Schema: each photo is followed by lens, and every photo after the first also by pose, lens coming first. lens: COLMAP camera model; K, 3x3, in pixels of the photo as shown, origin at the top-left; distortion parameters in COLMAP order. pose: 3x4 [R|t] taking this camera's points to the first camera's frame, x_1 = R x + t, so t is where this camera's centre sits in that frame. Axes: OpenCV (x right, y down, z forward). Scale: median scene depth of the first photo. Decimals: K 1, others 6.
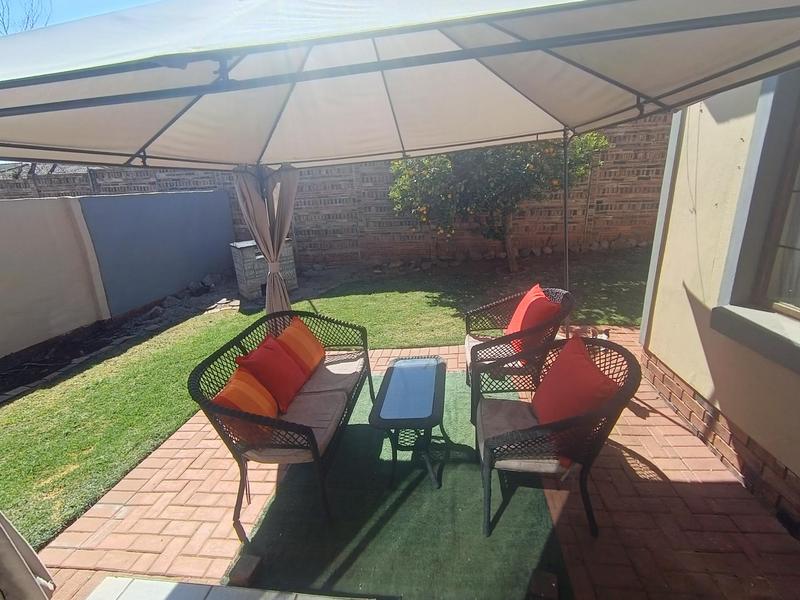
lens RADIAL K [[380.1, 0, 400.4], [0, 380.1, 301.7], [0, 0, 1]] dist [0.019610, 0.000701]
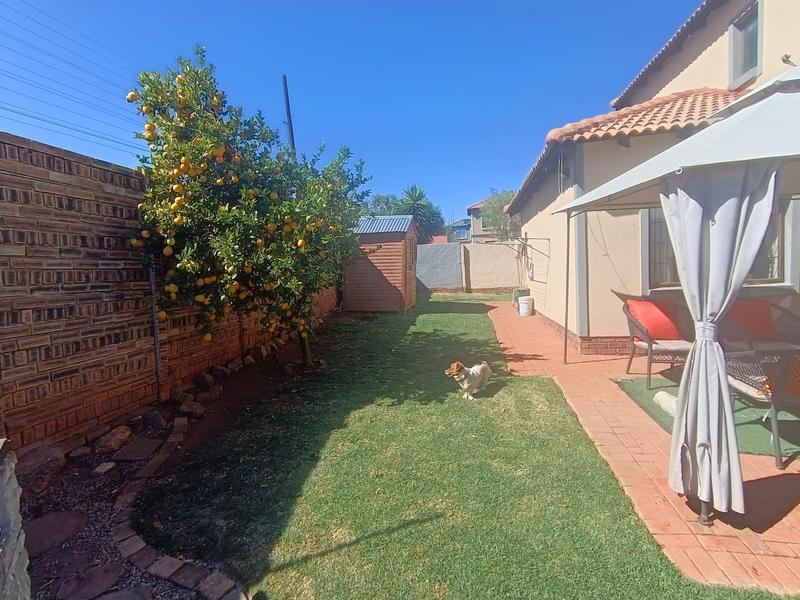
lens RADIAL K [[380.1, 0, 401.7], [0, 380.1, 296.8], [0, 0, 1]] dist [0.019610, 0.000701]
pose [[0.040834, -0.032108, 0.998650, -0.549153], [0.347409, 0.937578, 0.015940, -0.182587], [-0.936824, 0.346289, 0.049440, 0.823684]]
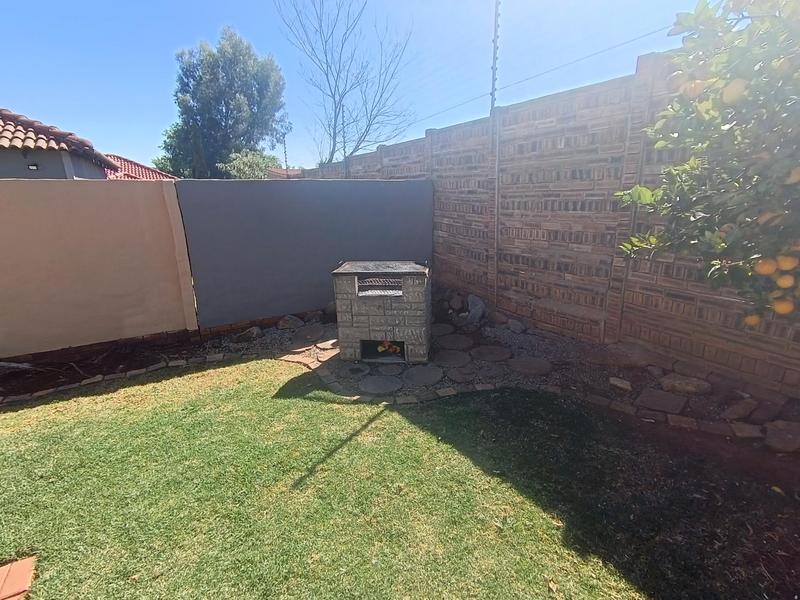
lens RADIAL K [[380.1, 0, 404.5], [0, 380.1, 299.2], [0, 0, 1]] dist [0.019610, 0.000701]
pose [[0.633224, 0.249184, -0.732758, 0.090899], [-0.248394, 0.962101, 0.112522, -0.197951], [0.733026, 0.110761, 0.671122, 0.699069]]
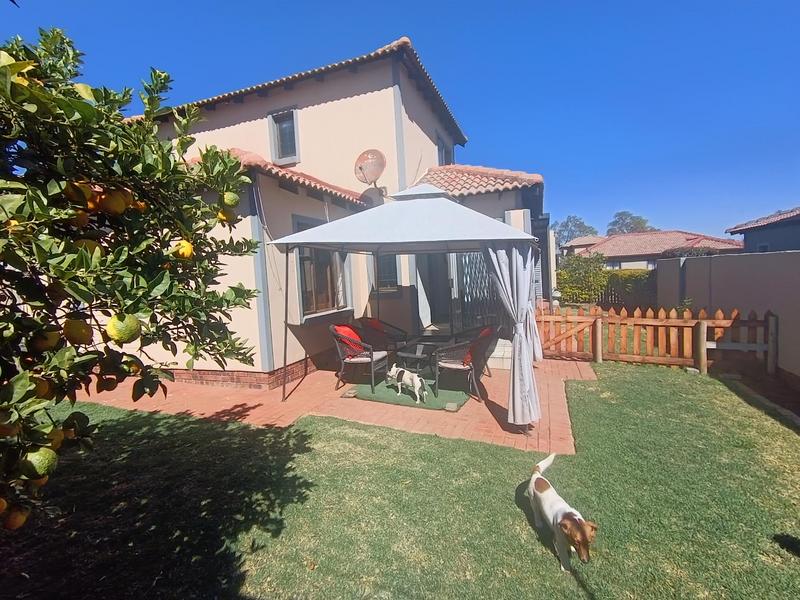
lens RADIAL K [[380.1, 0, 401.8], [0, 380.1, 298.6], [0, 0, 1]] dist [0.019610, 0.000701]
pose [[-0.971439, 0.077145, 0.224399, -0.157754], [0.153328, 0.925814, 0.345485, -0.336396], [-0.181099, 0.370024, -0.911200, 1.166711]]
